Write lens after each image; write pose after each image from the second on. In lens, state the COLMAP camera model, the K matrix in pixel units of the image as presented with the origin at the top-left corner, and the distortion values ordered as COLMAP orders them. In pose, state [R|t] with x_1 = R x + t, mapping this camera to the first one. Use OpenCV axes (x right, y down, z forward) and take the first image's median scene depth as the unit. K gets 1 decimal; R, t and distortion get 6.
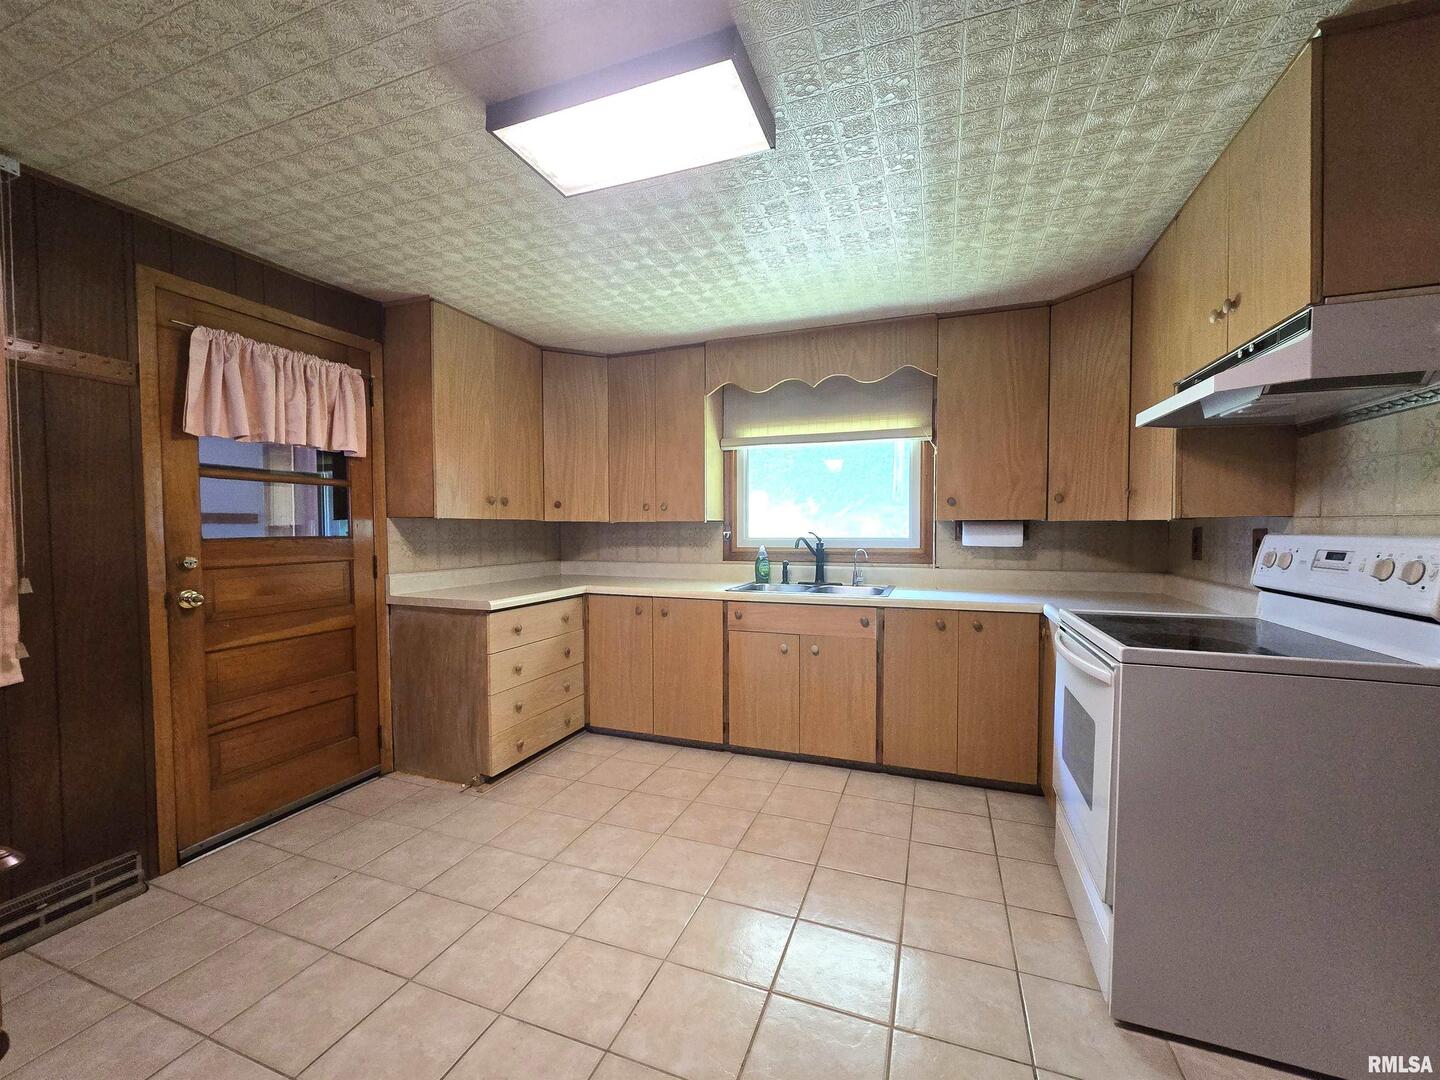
lens RADIAL K [[577.7, 0, 720.8], [0, 577.7, 549.1], [0, 0, 1]] dist [-0.004182, 0.000067]
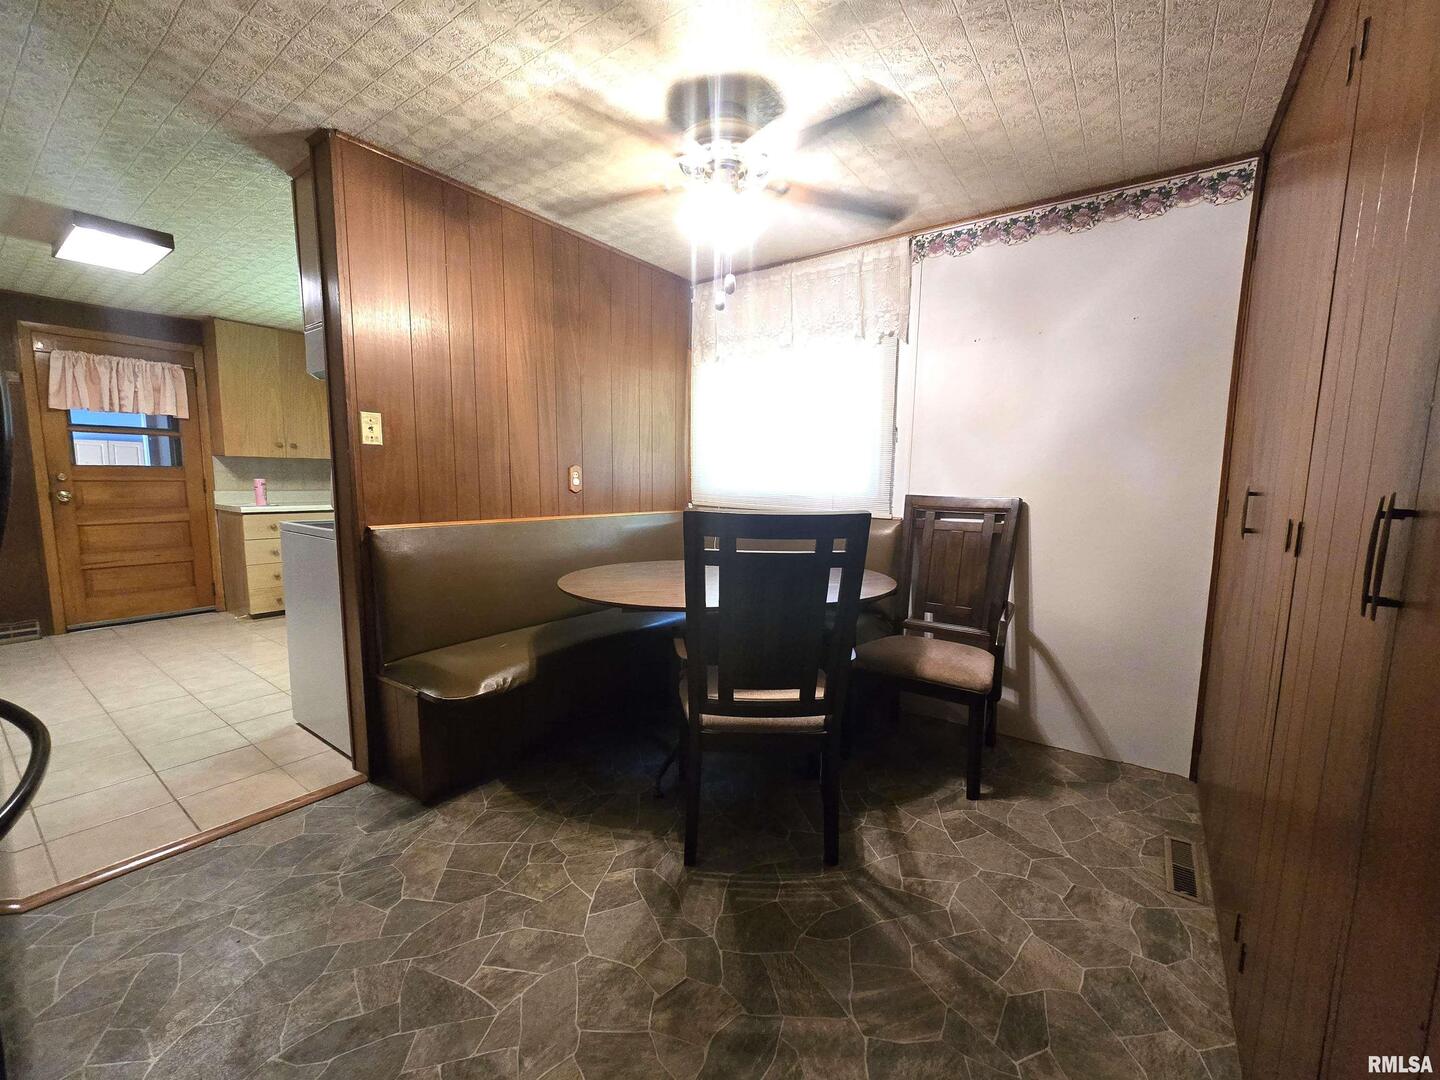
lens RADIAL K [[577.7, 0, 708.8], [0, 577.7, 539.2], [0, 0, 1]] dist [-0.004182, 0.000067]
pose [[0.971206, 0.052182, -0.232458, 1.298957], [-0.033245, 0.995856, 0.084652, -0.003101], [0.235912, -0.074487, 0.968915, -0.284372]]
